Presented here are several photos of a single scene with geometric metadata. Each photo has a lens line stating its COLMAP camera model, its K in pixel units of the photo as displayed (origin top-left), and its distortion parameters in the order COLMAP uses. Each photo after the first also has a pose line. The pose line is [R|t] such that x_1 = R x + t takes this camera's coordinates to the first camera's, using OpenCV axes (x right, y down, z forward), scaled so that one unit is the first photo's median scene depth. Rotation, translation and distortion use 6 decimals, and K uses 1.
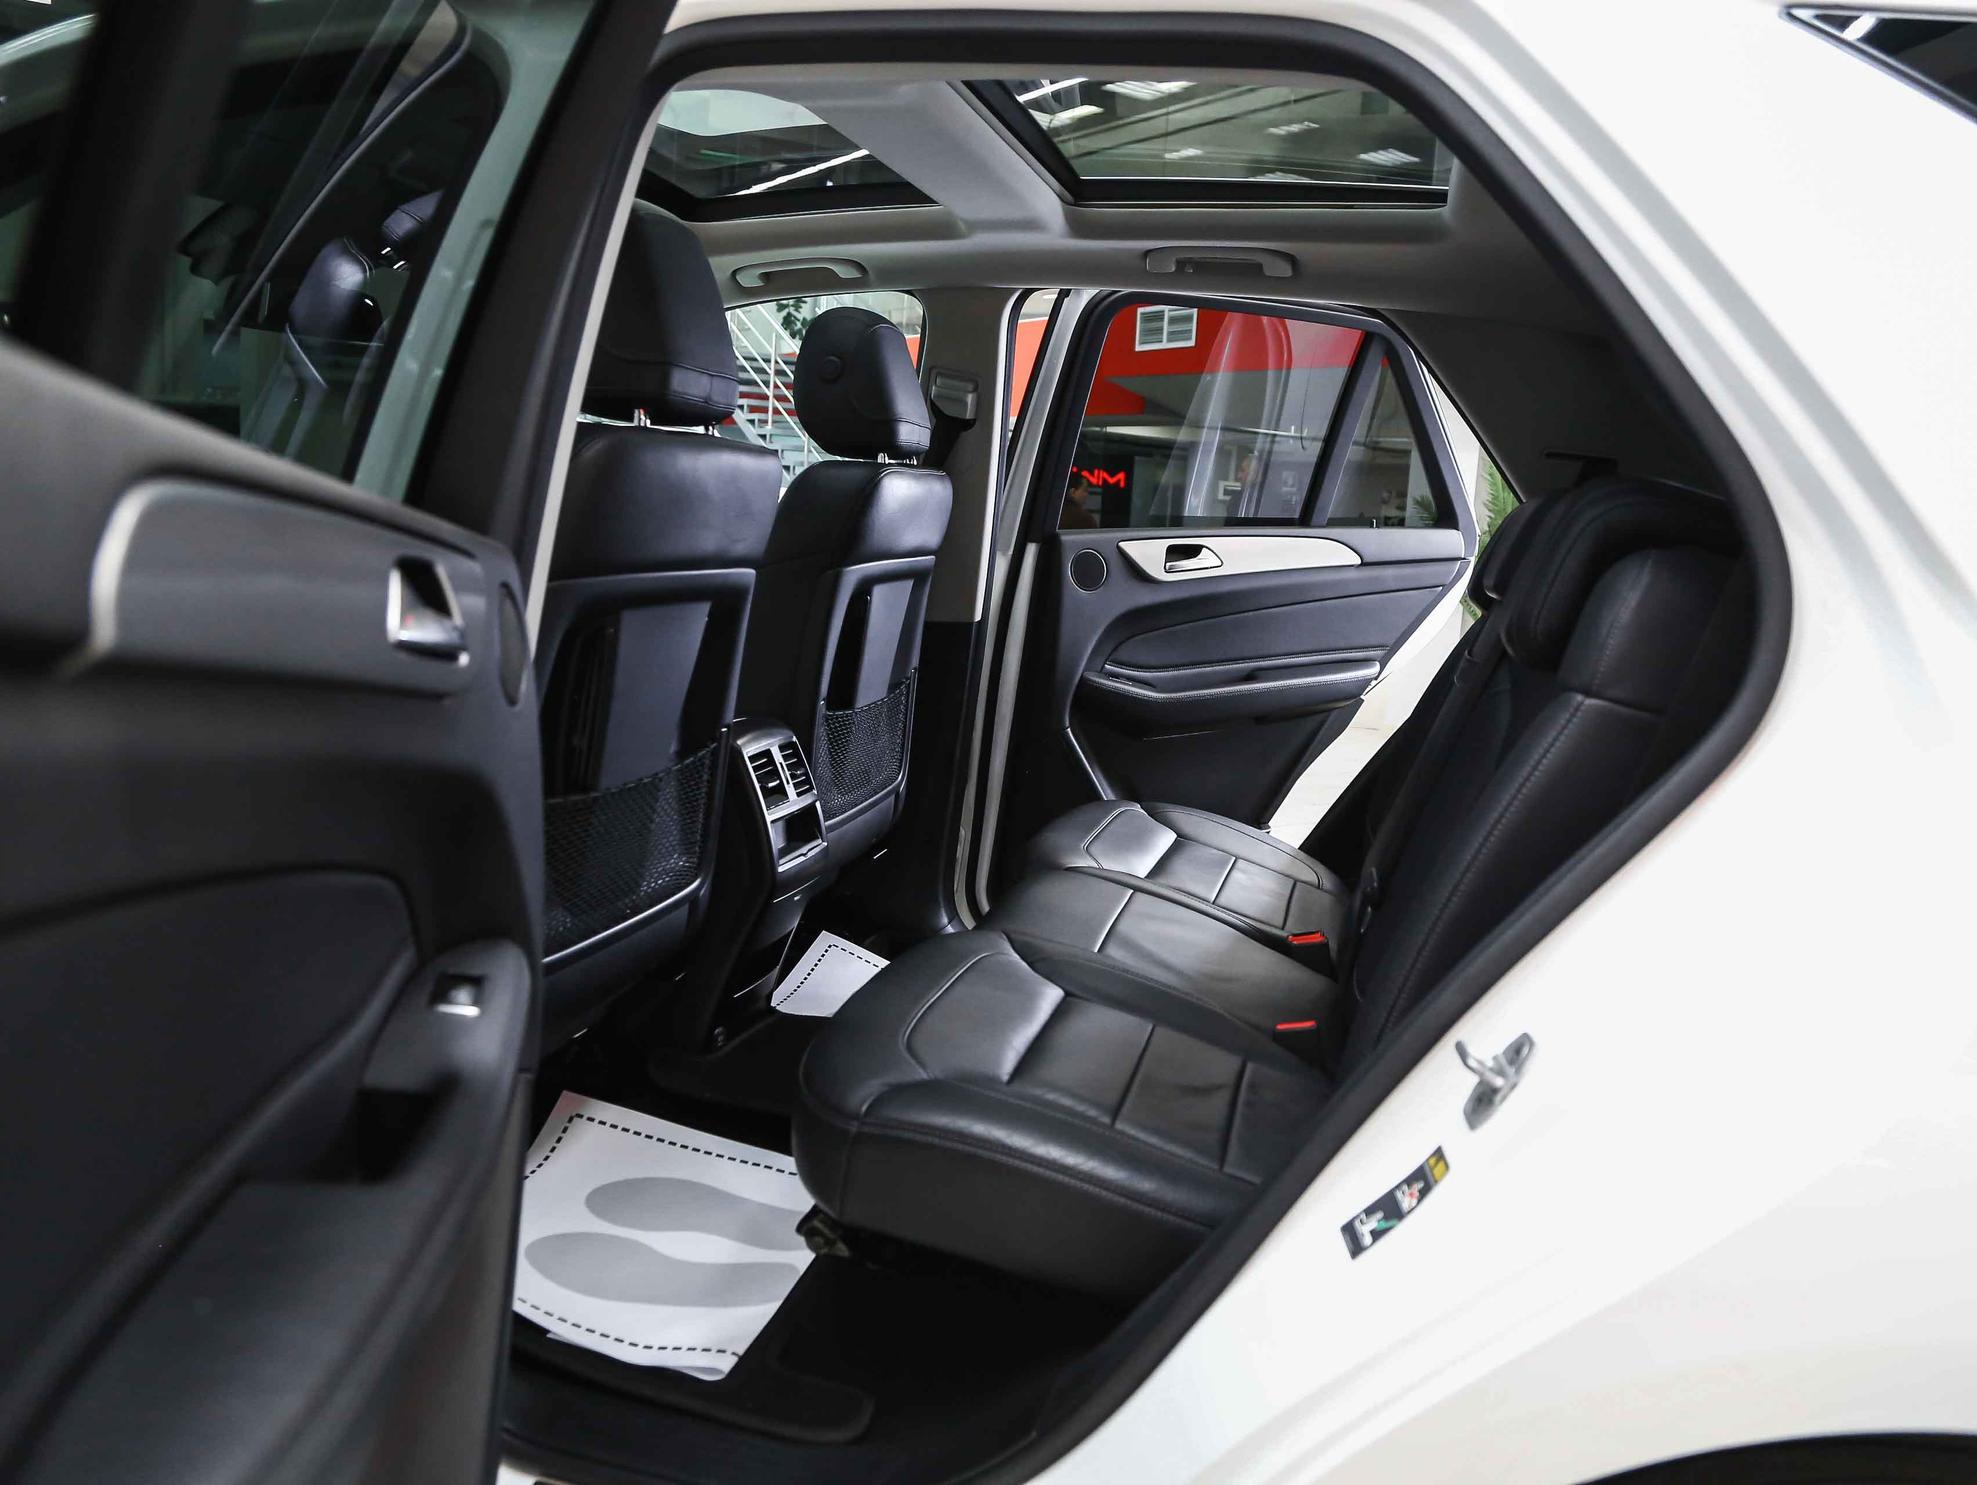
lens RADIAL K [[1513.6, 0, 981.8], [0, 1513.6, 746.7], [0, 0, 1]] dist [-0.119169, 0.062599]
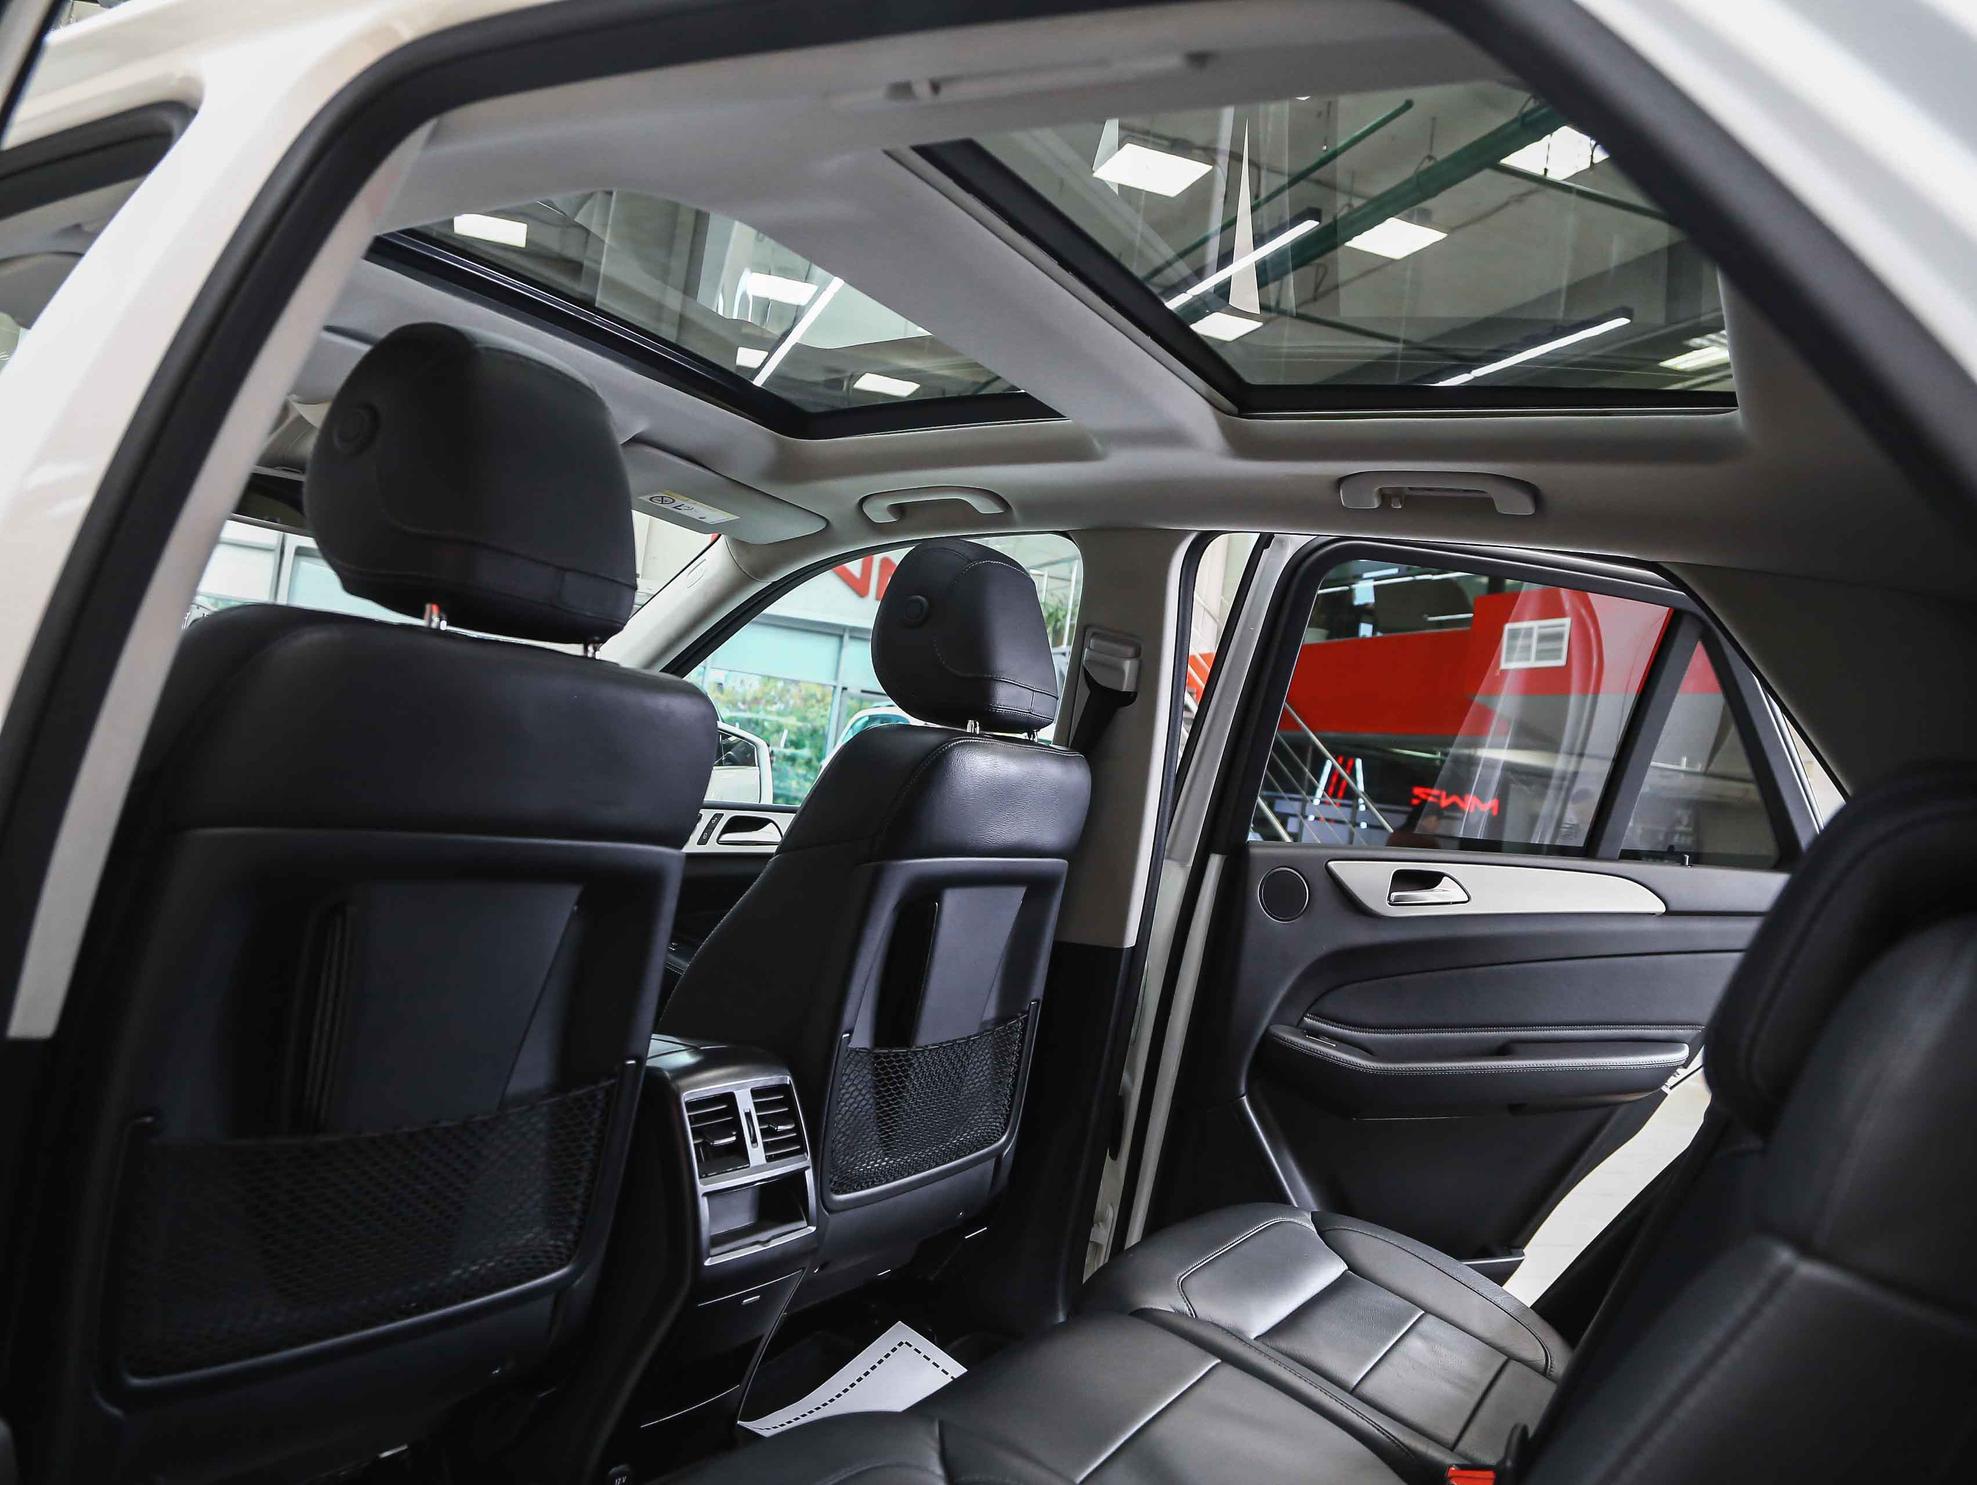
lens RADIAL K [[1513.6, 0, 981.8], [0, 1513.6, 746.7], [0, 0, 1]] dist [-0.119169, 0.062599]
pose [[0.966029, 0.059475, -0.251497, 0.123416], [-0.108874, 0.976245, -0.187329, -0.032013], [0.234381, 0.208347, 0.949556, 0.235891]]
